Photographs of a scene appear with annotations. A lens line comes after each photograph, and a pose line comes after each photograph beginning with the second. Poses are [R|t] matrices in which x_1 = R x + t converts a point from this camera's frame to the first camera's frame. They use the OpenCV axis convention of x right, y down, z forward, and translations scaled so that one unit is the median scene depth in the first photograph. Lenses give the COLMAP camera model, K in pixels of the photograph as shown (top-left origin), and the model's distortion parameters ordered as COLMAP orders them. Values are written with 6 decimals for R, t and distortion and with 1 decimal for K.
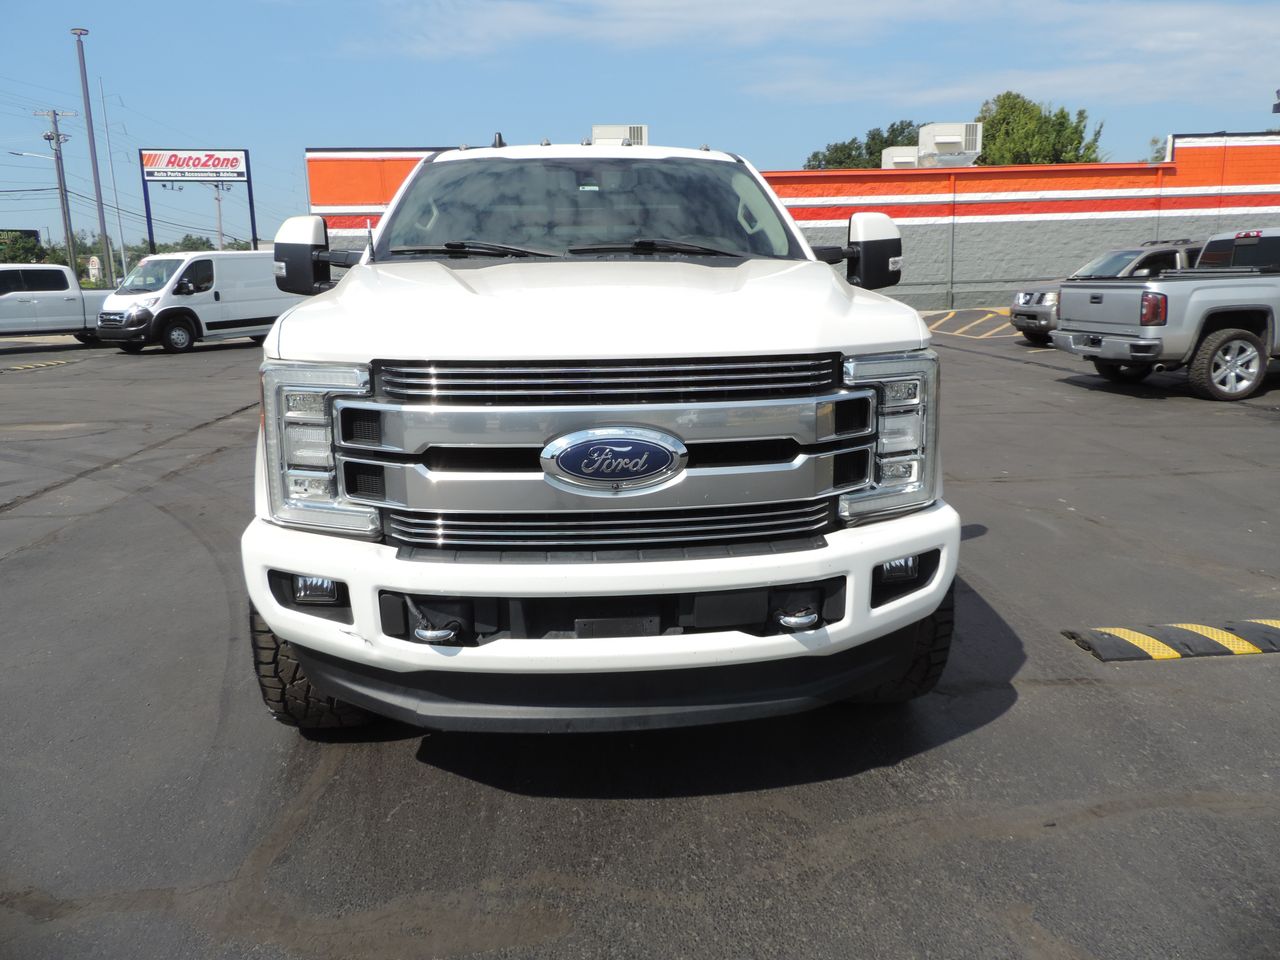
lens RADIAL K [[928.8, 0, 635.6], [0, 928.8, 486.3], [0, 0, 1]] dist [0.001813, -0.018530]
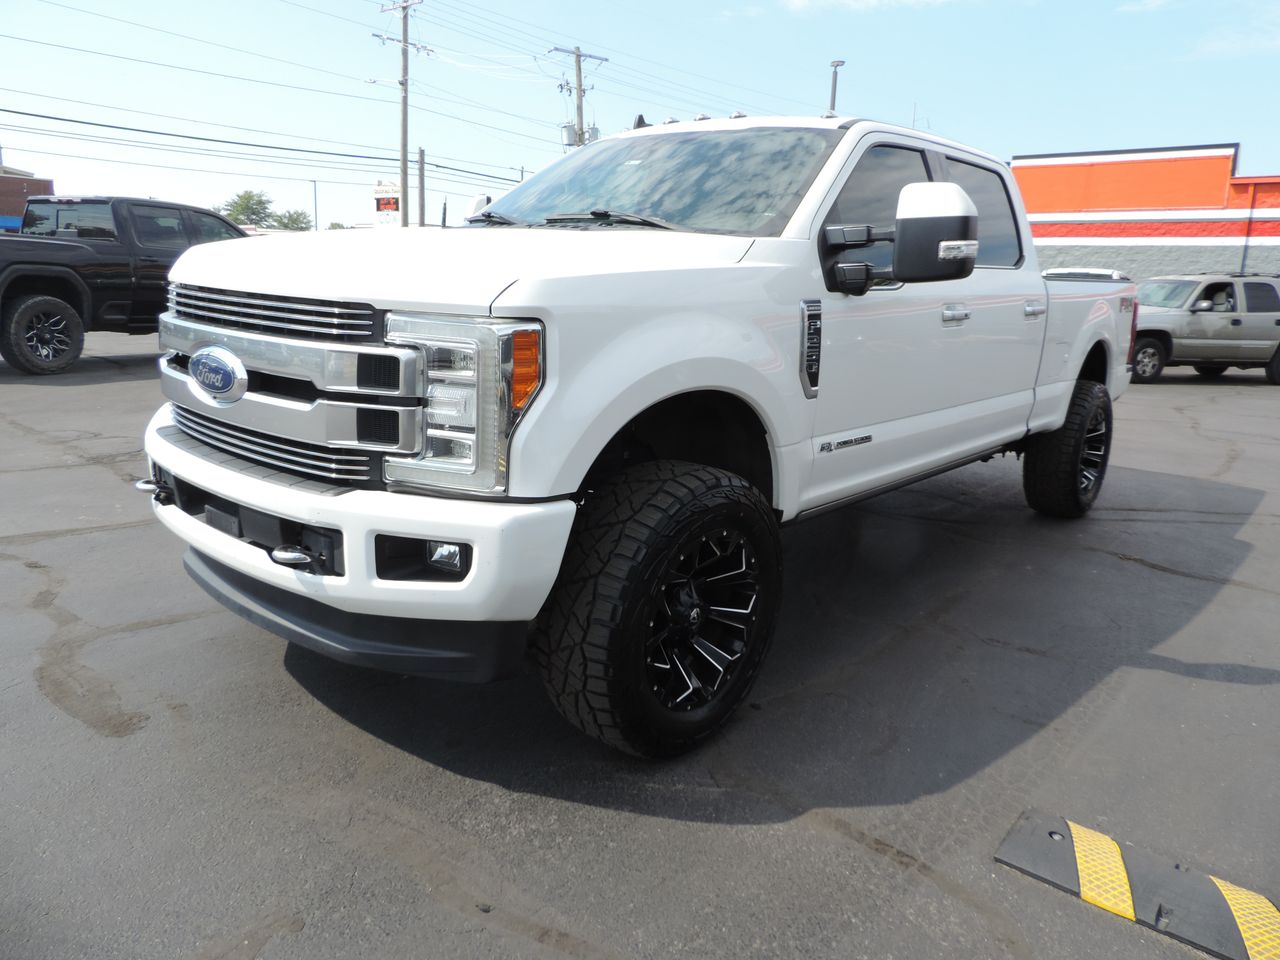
lens RADIAL K [[917.8, 0, 640.0], [0, 917.8, 480.0], [0, 0, 1]] dist [-0.007085, -0.008986]
pose [[0.676260, 0.199212, -0.709215, 0.713596], [-0.212484, 0.974572, 0.071138, -0.058680], [0.705353, 0.102588, 0.701393, 0.345900]]
